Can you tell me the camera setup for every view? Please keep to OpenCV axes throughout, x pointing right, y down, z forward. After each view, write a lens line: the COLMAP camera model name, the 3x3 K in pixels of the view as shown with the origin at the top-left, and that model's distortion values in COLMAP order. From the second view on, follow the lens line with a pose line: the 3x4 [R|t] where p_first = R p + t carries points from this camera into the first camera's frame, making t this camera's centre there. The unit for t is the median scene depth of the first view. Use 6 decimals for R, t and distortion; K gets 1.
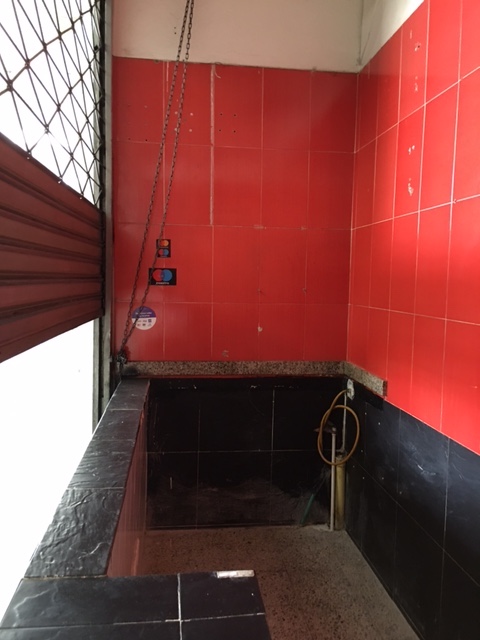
lens RADIAL K [[552.9, 0, 240.0], [0, 552.9, 320.0], [0, 0, 1]] dist [-0.001975, -0.022240]
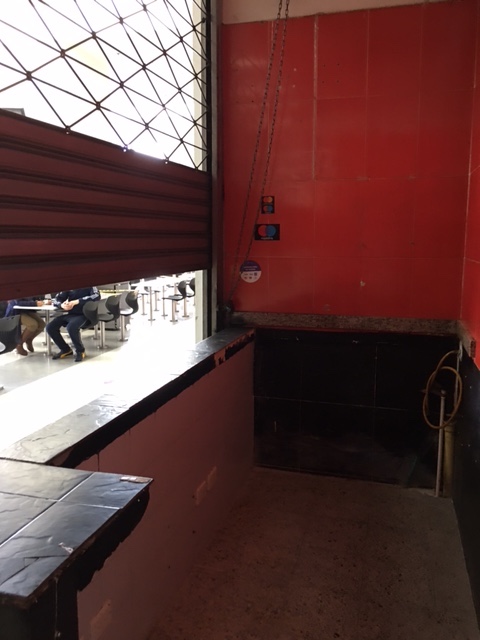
lens RADIAL K [[552.9, 0, 240.0], [0, 552.9, 320.0], [0, 0, 1]] dist [-0.001975, -0.022240]
pose [[0.910203, 0.041233, -0.412106, 0.249074], [-0.012969, 0.997381, 0.071149, 0.013894], [0.413960, -0.059415, 0.908354, 0.010832]]
